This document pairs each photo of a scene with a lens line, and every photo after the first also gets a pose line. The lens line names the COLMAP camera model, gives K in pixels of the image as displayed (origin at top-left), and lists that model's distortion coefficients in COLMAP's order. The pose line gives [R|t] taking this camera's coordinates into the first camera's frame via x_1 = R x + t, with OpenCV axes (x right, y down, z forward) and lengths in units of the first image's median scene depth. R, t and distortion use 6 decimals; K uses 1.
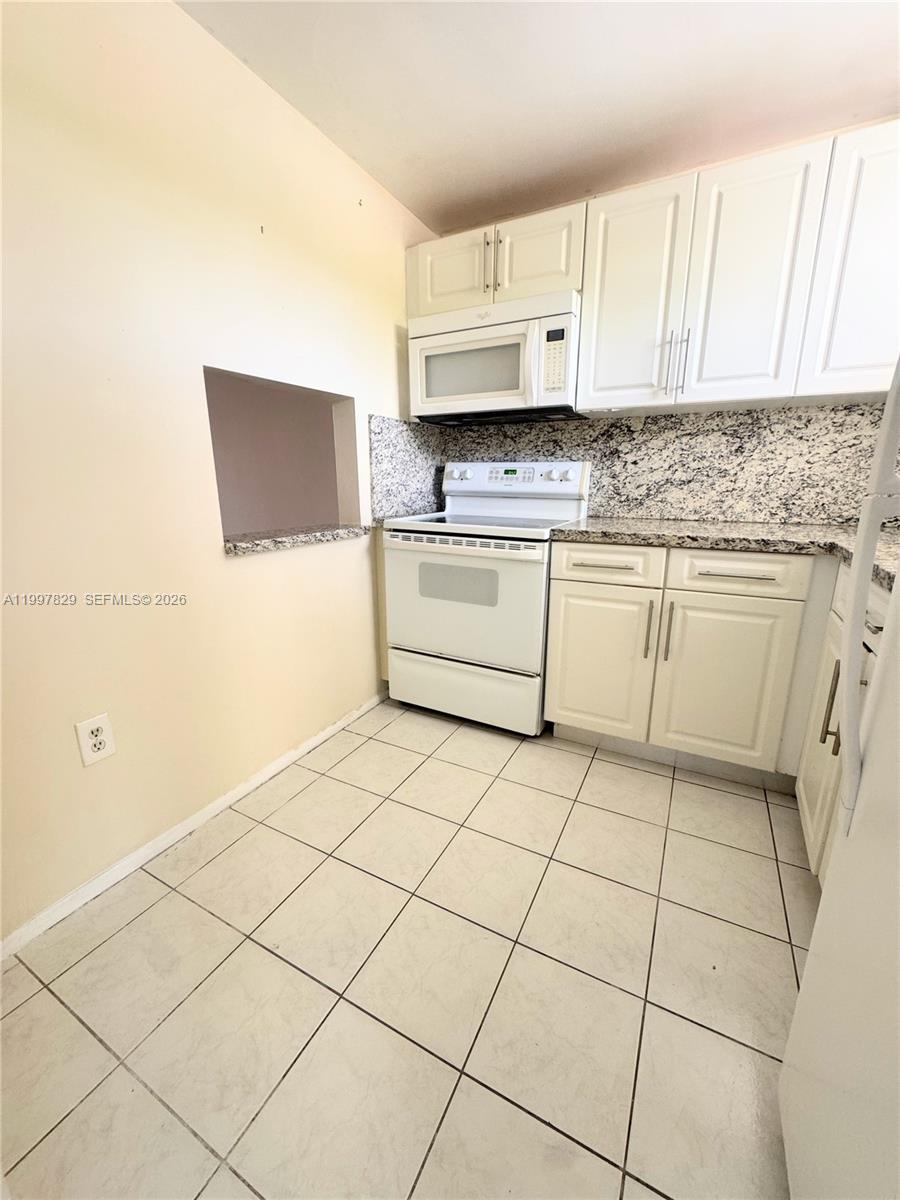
lens RADIAL K [[478.7, 0, 450.9], [0, 478.7, 598.9], [0, 0, 1]] dist [-0.003493, 0.000461]
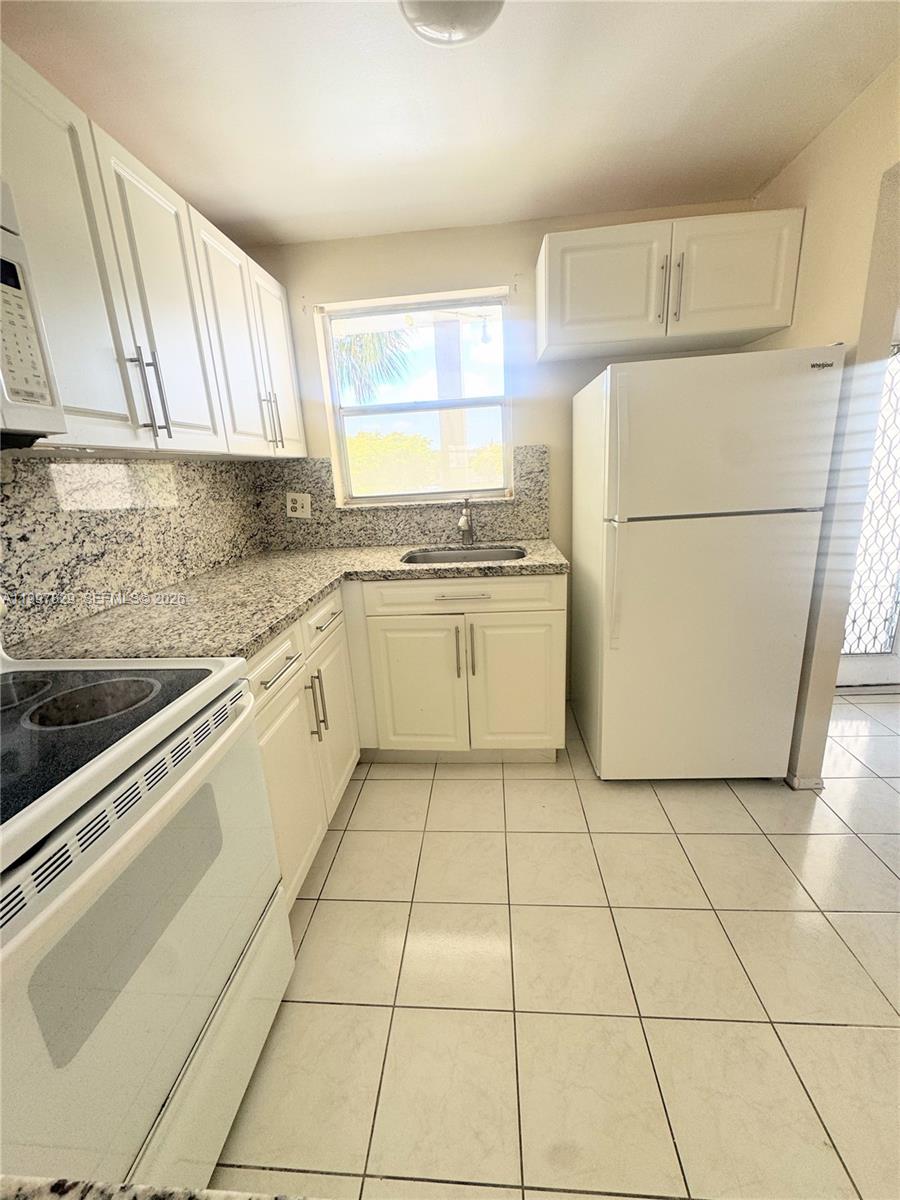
lens RADIAL K [[478.7, 0, 450.9], [0, 478.7, 598.9], [0, 0, 1]] dist [-0.003493, 0.000461]
pose [[-0.394322, -0.218343, 0.892657, -0.347009], [0.278860, 0.897133, 0.342621, -0.289208], [-0.875641, 0.384029, -0.292872, 0.797173]]
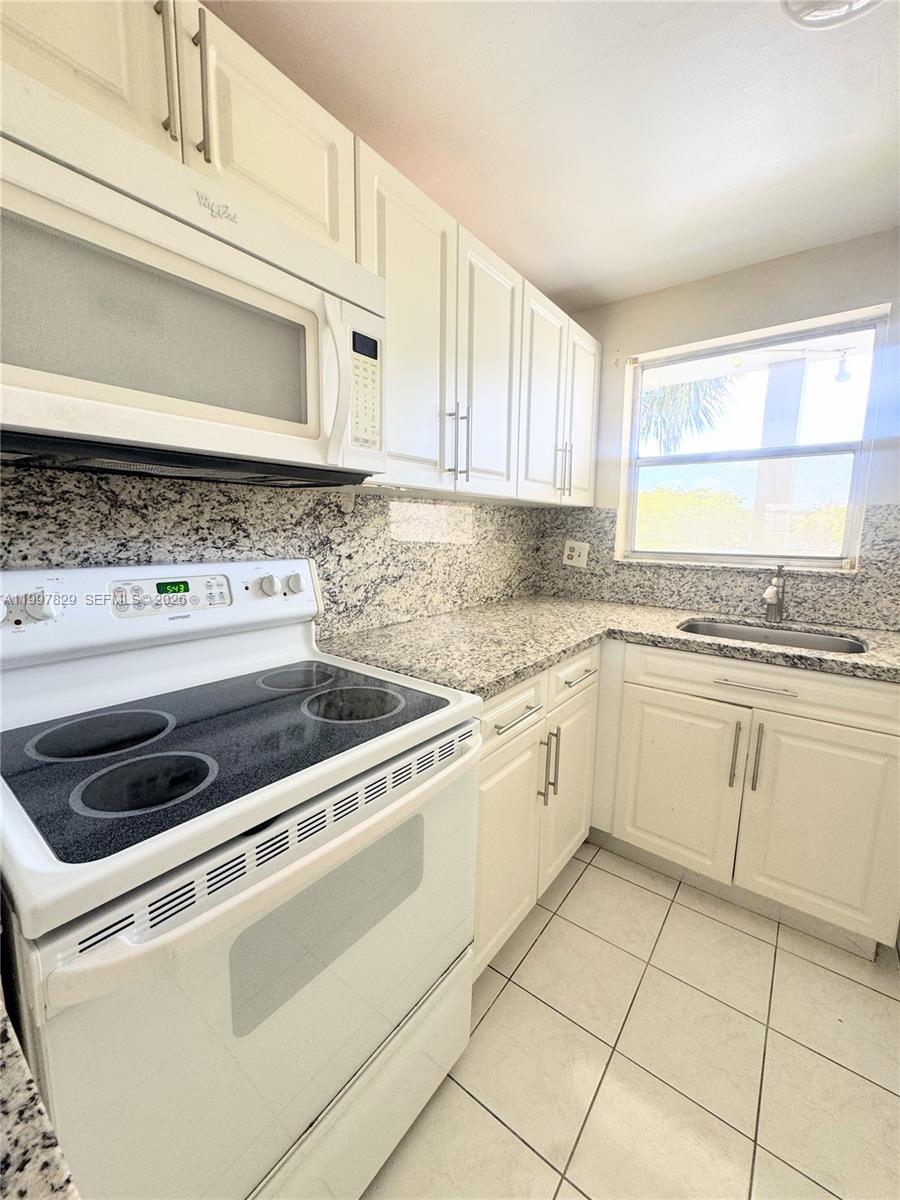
lens RADIAL K [[478.7, 0, 450.9], [0, 478.7, 598.9], [0, 0, 1]] dist [-0.003493, 0.000461]
pose [[0.169673, -0.142158, 0.975193, -0.297842], [0.229084, 0.968124, 0.101269, -0.277443], [-0.958505, 0.206219, 0.196831, 0.776065]]
